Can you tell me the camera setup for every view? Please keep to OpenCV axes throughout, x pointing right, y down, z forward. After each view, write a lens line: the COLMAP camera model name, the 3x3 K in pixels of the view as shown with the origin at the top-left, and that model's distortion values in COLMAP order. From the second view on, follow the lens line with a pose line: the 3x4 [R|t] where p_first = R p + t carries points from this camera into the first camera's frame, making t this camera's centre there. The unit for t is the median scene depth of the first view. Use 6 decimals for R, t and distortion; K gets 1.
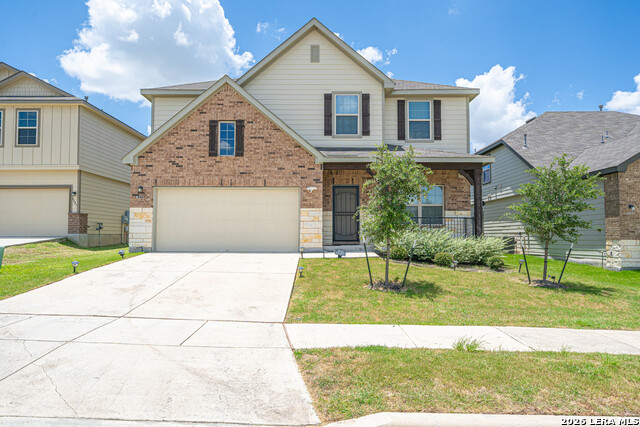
lens RADIAL K [[381.9, 0, 317.8], [0, 381.9, 217.6], [0, 0, 1]] dist [0.002741, 0.001602]
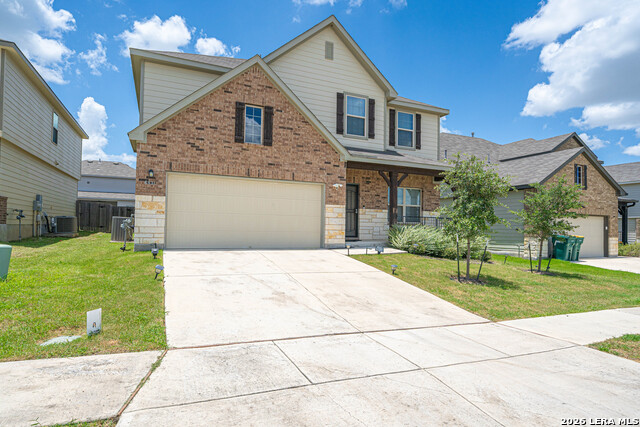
lens RADIAL K [[359.6, 0, 319.1], [0, 359.6, 218.5], [0, 0, 1]] dist [0.002205, 0.000387]
pose [[0.912212, 0.025319, 0.408934, -0.442778], [-0.035483, 0.999221, 0.017286, -0.003164], [-0.408178, -0.030278, 0.912400, 0.144255]]
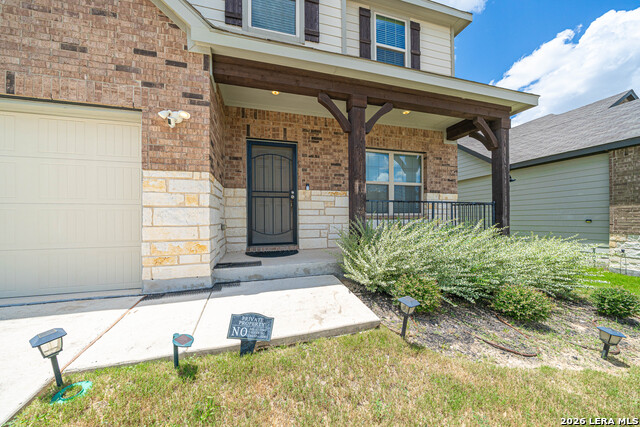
lens RADIAL K [[222.7, 0, 316.9], [0, 222.7, 218.5], [0, 0, 1]] dist [-0.006334, -0.000086]
pose [[0.965315, -0.006851, 0.260998, 0.056743], [-0.006487, 0.998718, 0.050210, 0.009059], [-0.261008, -0.050162, 0.964033, 0.749387]]
